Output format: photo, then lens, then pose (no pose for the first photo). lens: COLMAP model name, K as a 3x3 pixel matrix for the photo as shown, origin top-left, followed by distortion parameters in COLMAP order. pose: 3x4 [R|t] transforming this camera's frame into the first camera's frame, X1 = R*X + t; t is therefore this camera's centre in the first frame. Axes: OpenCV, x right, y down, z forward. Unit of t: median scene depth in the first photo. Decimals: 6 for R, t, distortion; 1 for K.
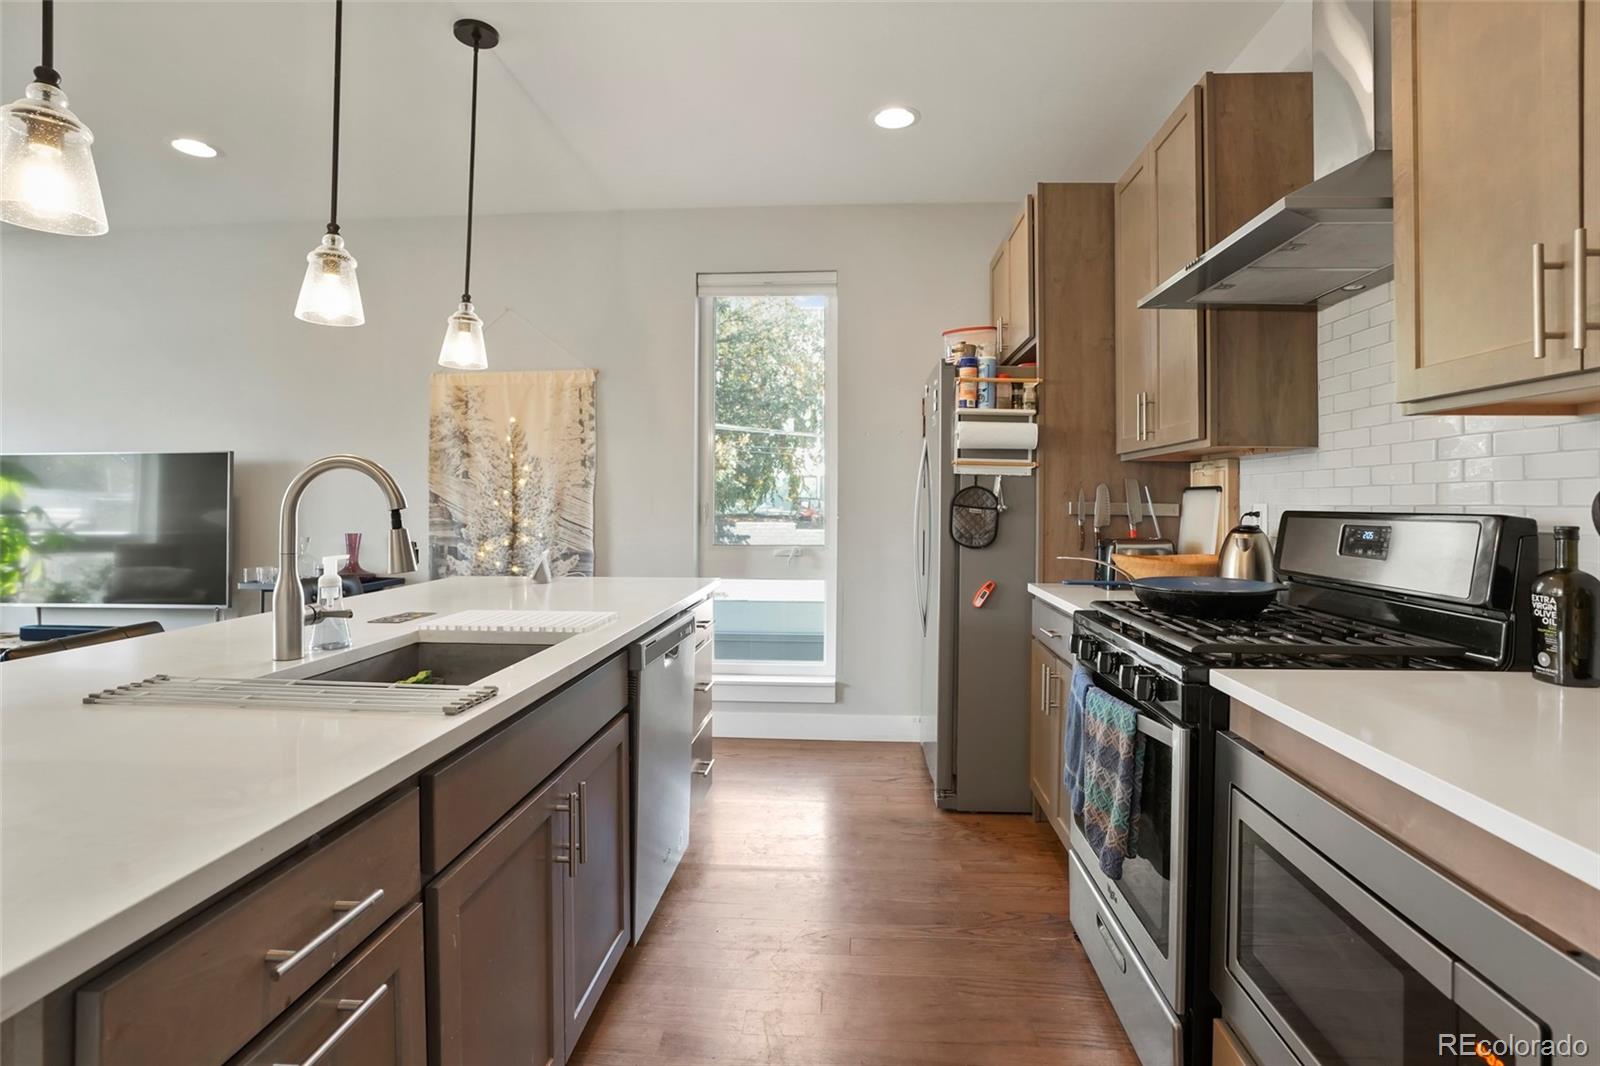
lens RADIAL K [[786.6, 0, 819.5], [0, 786.6, 494.1], [0, 0, 1]] dist [-0.004402, 0.000063]
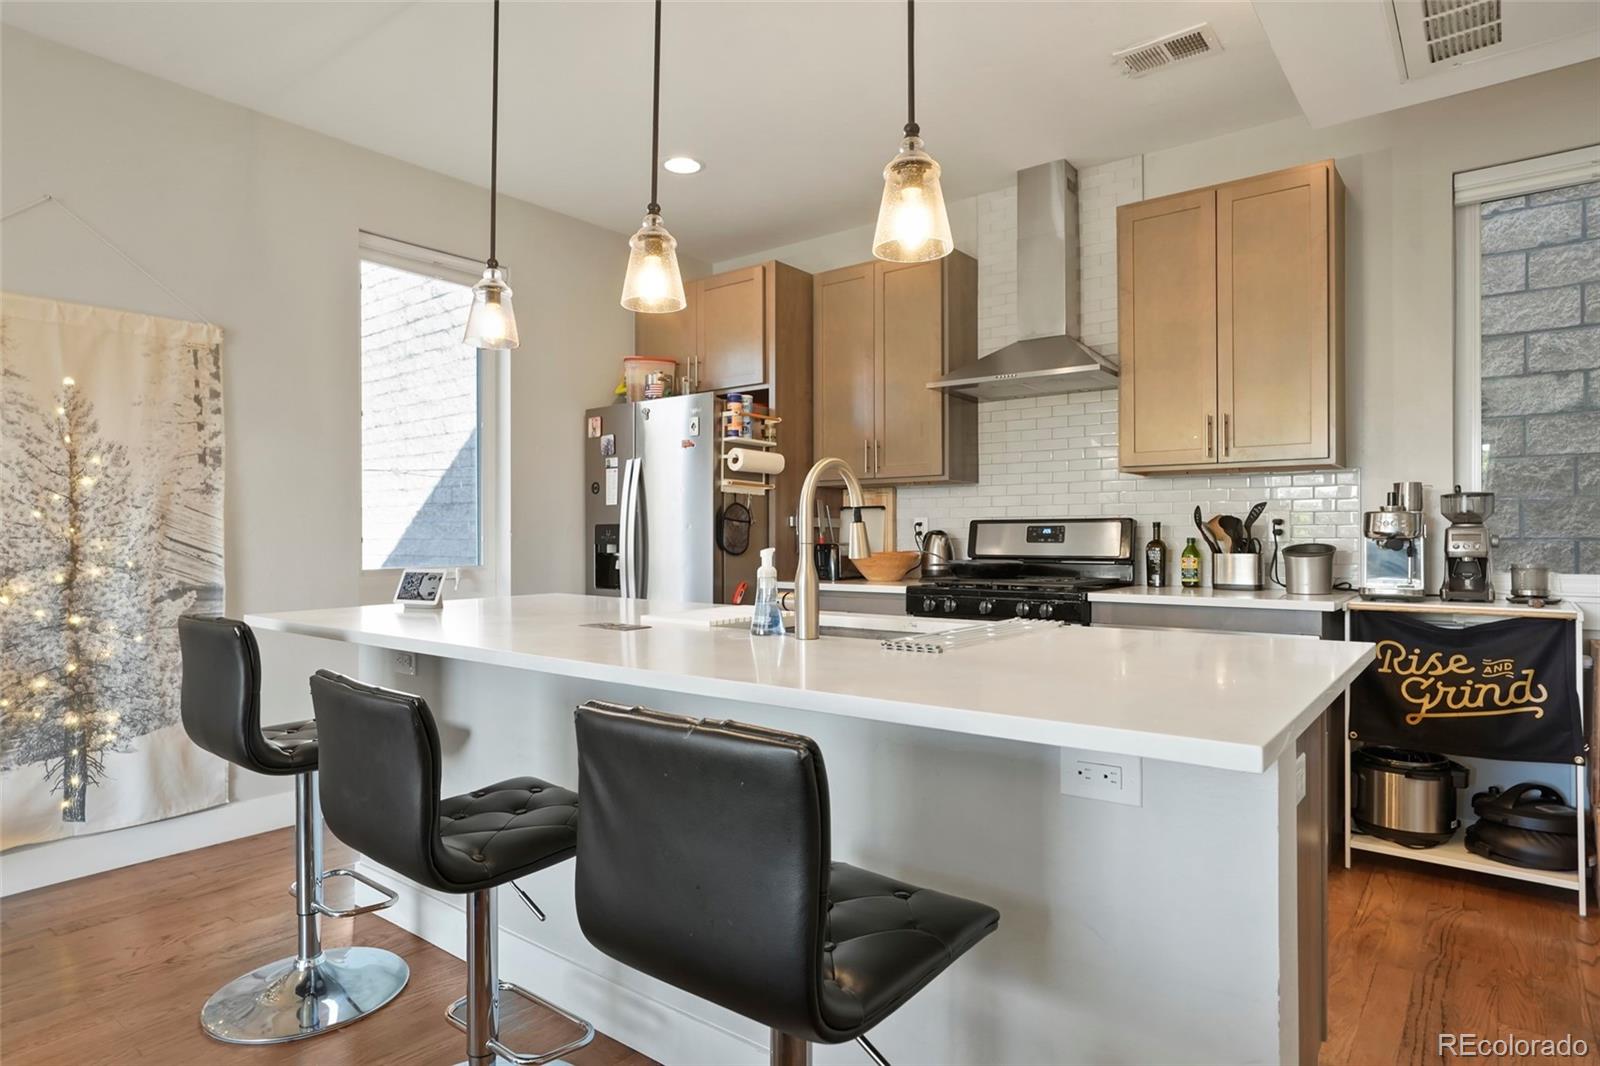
lens RADIAL K [[897.5, 0, 797.0], [0, 897.5, 534.7], [0, 0, 1]] dist [0.023054, 0.002810]
pose [[0.578275, -0.005576, 0.815823, -0.651101], [-0.001982, 0.999964, 0.008239, 0.020195], [-0.815840, -0.006382, 0.578243, 0.107306]]
